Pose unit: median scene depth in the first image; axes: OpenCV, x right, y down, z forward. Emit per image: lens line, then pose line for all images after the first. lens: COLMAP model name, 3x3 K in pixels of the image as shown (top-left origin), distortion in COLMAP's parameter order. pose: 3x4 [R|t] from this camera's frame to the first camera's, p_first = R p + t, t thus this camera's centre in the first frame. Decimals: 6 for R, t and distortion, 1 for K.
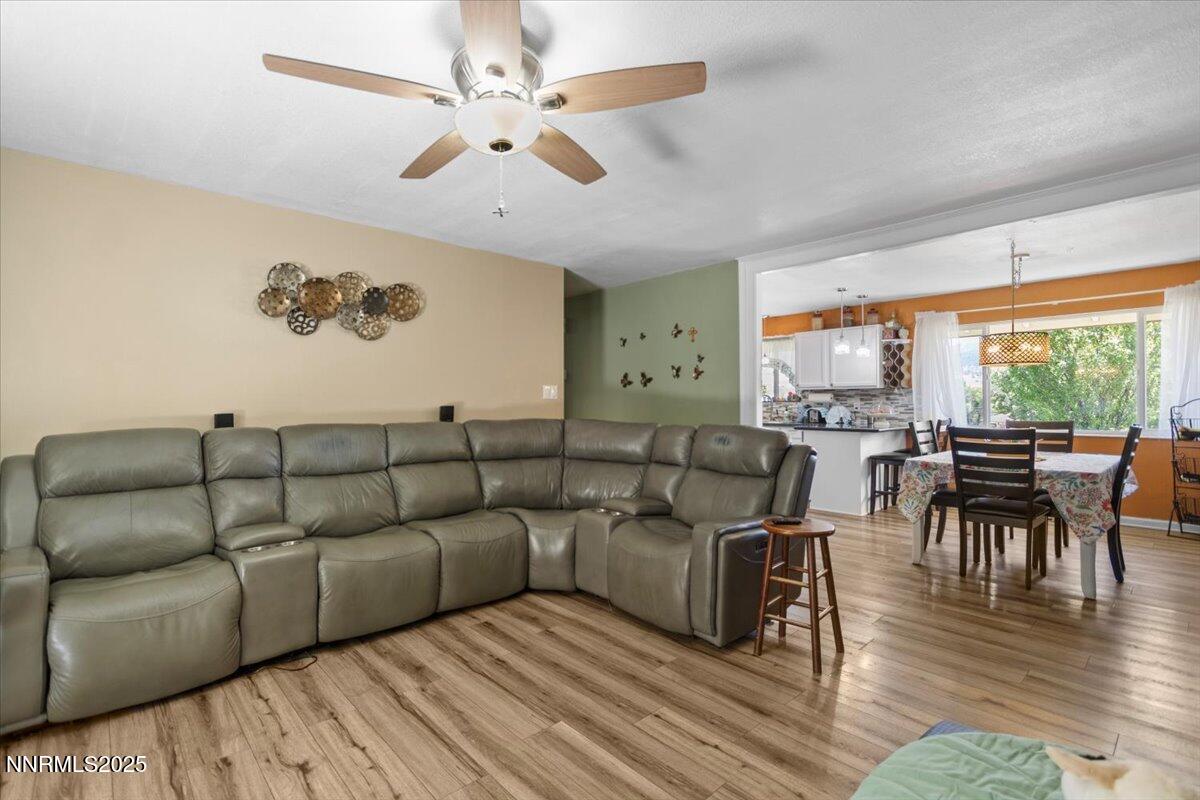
lens RADIAL K [[561.7, 0, 585.3], [0, 561.7, 402.8], [0, 0, 1]] dist [0.008218, -0.003459]
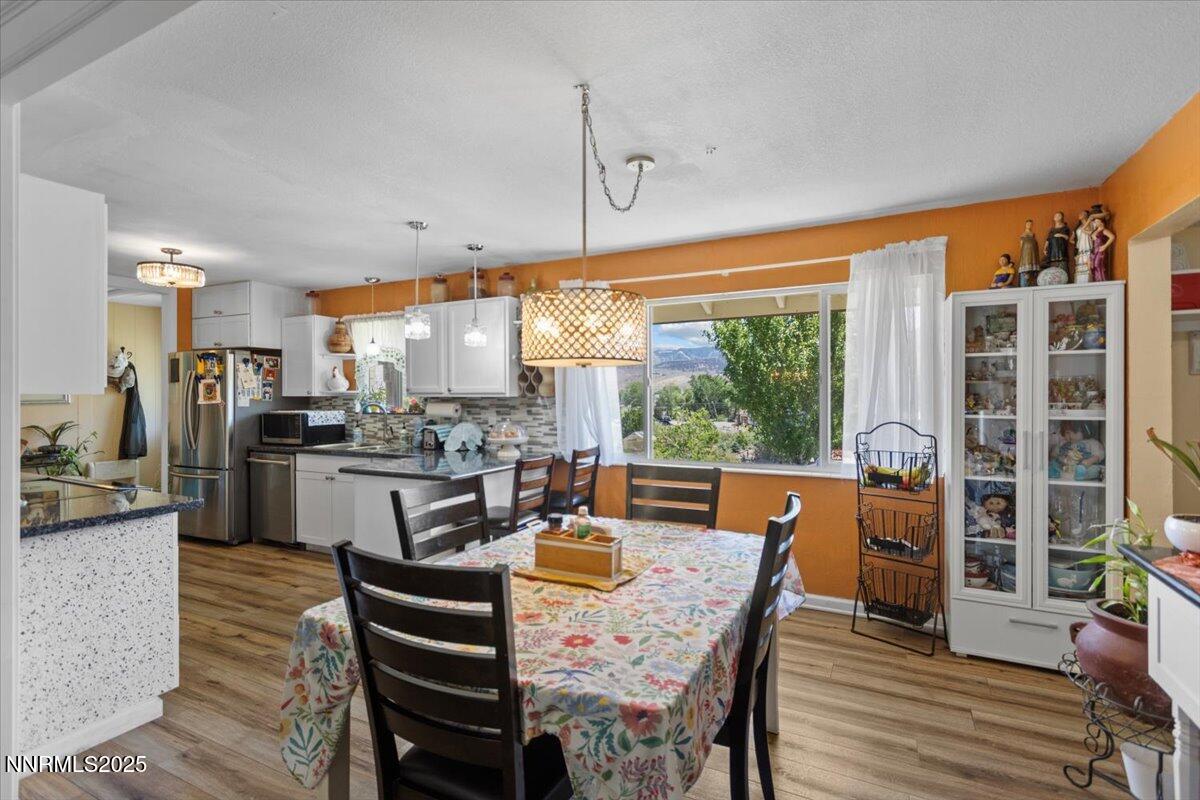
lens RADIAL K [[561.7, 0, 605.6], [0, 561.7, 400.4], [0, 0, 1]] dist [0.008218, -0.003459]
pose [[0.931911, -0.001627, 0.362683, 0.703222], [-0.000672, 0.999980, 0.006212, -0.046201], [-0.362686, -0.006033, 0.931892, 0.660440]]
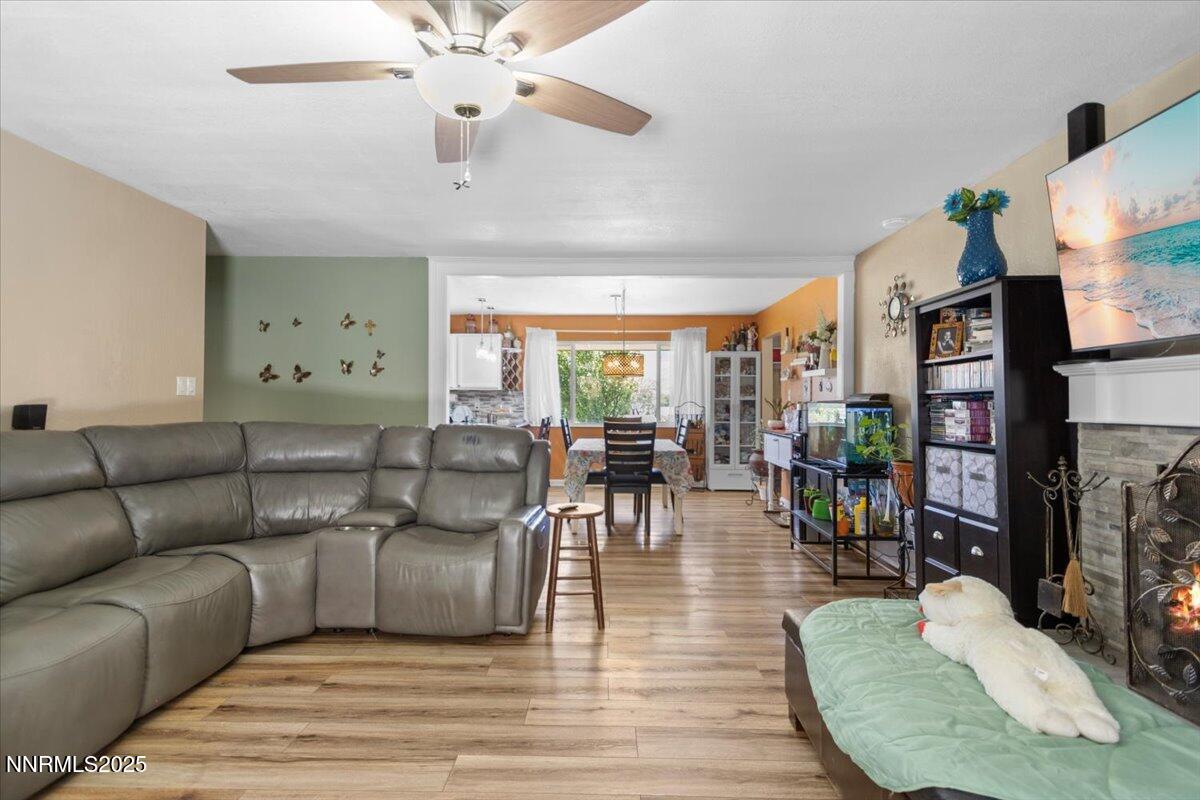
lens RADIAL K [[561.7, 0, 621.4], [0, 561.7, 396.3], [0, 0, 1]] dist [0.008218, -0.003459]
pose [[0.665778, 0.015034, 0.745998, -0.287869], [-0.007884, 0.999883, -0.013115, -0.000243], [-0.746108, 0.002850, 0.665819, 0.105016]]
